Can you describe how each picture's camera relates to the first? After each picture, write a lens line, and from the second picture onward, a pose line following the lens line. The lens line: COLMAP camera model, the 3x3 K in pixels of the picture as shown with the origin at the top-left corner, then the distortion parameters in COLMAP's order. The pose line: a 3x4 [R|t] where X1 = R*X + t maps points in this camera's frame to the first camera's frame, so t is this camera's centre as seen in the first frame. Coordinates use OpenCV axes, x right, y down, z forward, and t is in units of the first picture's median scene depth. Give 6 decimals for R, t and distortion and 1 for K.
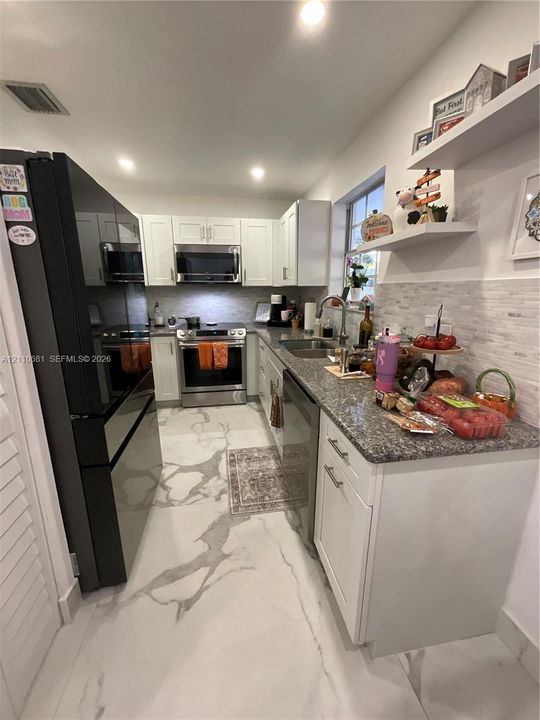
lens RADIAL K [[290.5, 0, 269.3], [0, 290.5, 359.4], [0, 0, 1]] dist [-0.004323, -0.000654]
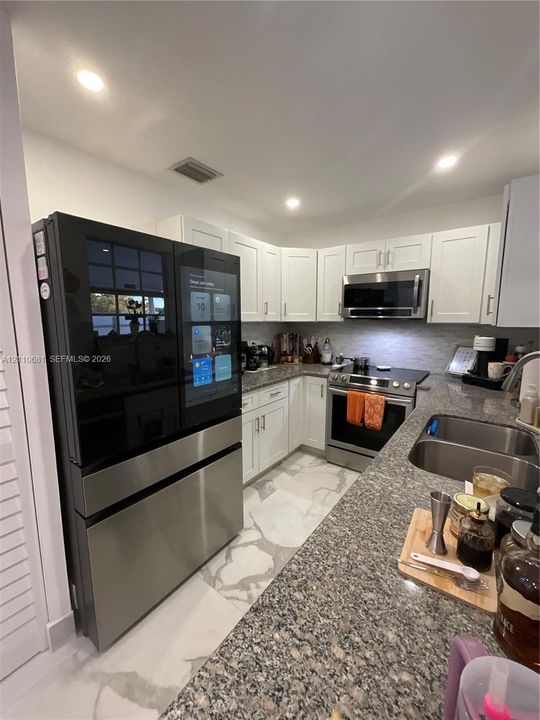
lens RADIAL K [[290.5, 0, 269.3], [0, 290.5, 359.4], [0, 0, 1]] dist [-0.004323, -0.000654]
pose [[0.691501, 0.103277, -0.714955, 0.170296], [-0.172449, 0.984712, -0.024548, -0.081050], [0.701490, 0.140268, 0.698739, 0.242732]]
